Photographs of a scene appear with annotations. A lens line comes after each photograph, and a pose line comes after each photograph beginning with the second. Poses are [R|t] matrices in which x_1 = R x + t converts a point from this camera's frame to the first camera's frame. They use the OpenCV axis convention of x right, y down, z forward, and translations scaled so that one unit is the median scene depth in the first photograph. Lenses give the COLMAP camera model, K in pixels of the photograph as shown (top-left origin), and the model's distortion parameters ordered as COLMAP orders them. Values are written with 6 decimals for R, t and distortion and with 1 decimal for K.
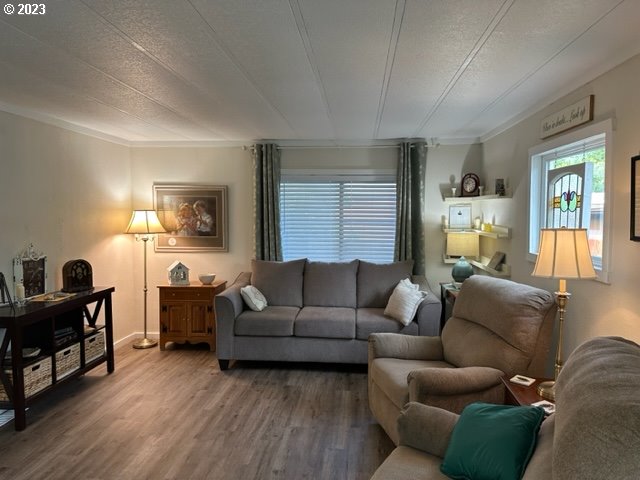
lens RADIAL K [[452.1, 0, 322.3], [0, 452.1, 237.2], [0, 0, 1]] dist [0.084132, -0.094757]
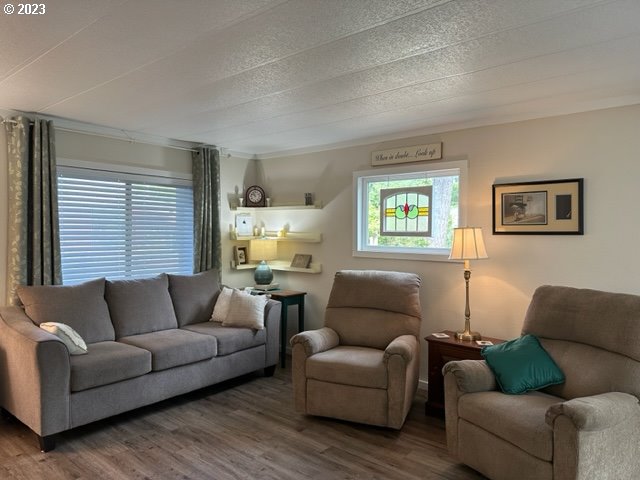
lens RADIAL K [[452.1, 0, 326.8], [0, 452.1, 238.5], [0, 0, 1]] dist [0.084132, -0.094757]
pose [[0.570564, -0.014842, 0.821119, -0.485403], [0.043579, 0.998975, -0.012225, 0.007725], [-0.820096, 0.042759, 0.570627, 0.250842]]
